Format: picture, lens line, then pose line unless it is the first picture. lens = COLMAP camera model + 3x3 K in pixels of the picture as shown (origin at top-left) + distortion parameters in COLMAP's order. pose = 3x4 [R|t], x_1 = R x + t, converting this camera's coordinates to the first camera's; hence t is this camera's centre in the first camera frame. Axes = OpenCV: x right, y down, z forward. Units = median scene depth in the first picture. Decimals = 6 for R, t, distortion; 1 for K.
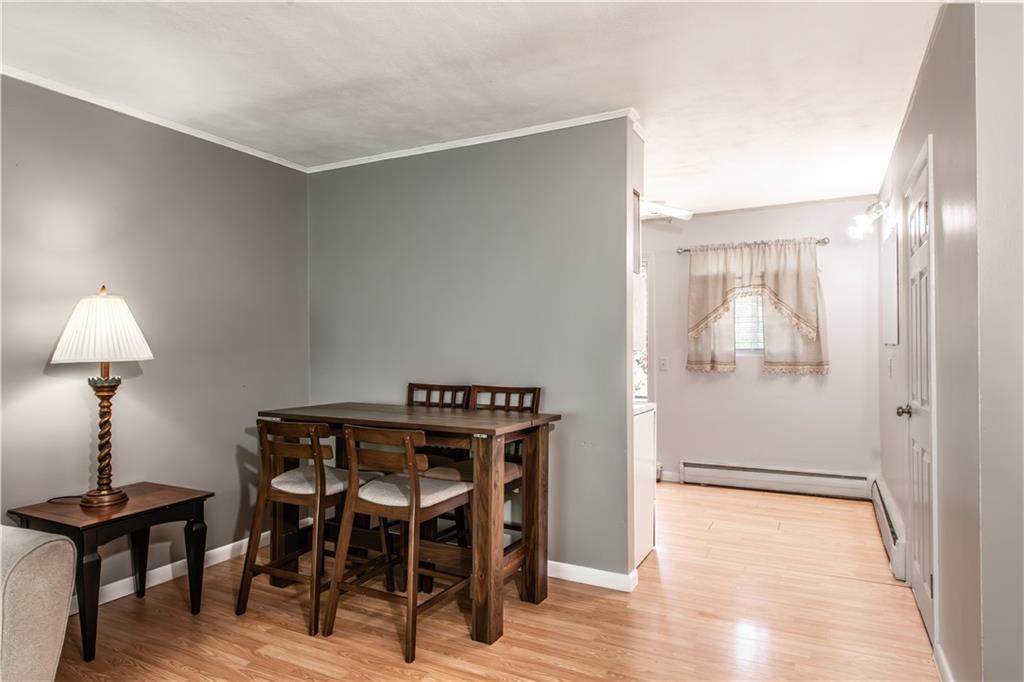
lens RADIAL K [[601.6, 0, 508.4], [0, 601.6, 345.8], [0, 0, 1]] dist [-0.017305, 0.000004]
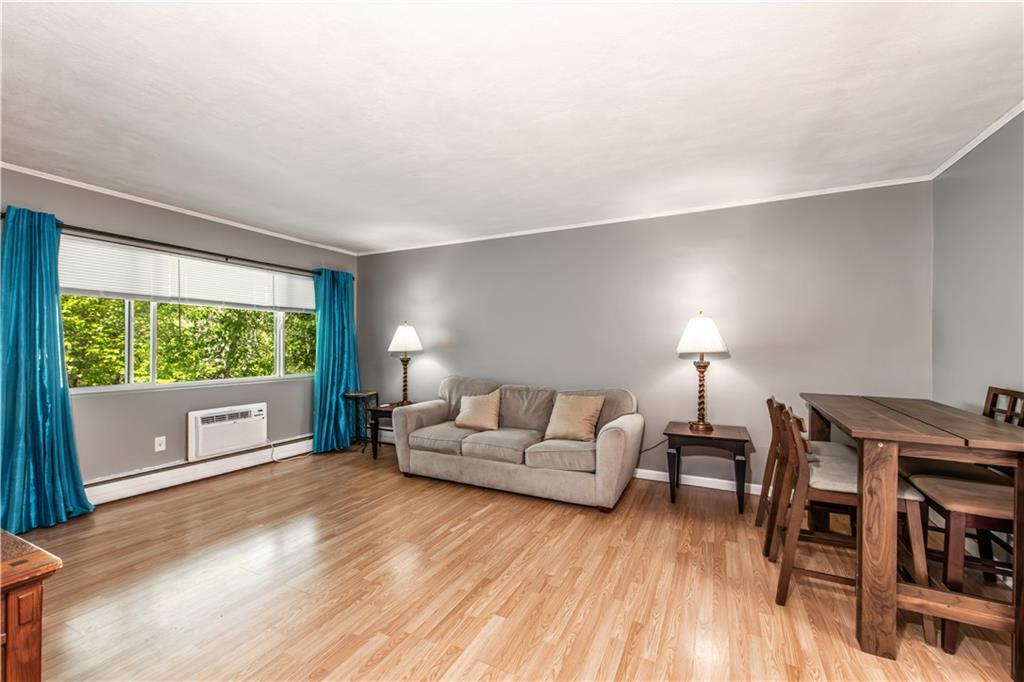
lens RADIAL K [[420.4, 0, 512.0], [0, 420.4, 341.0], [0, 0, 1]] dist [0.000704, 0.000012]
pose [[0.023094, -0.000541, -0.999733, 0.497063], [0.001403, 0.999999, -0.000509, -0.006779], [0.999732, -0.001391, 0.023095, 0.317684]]
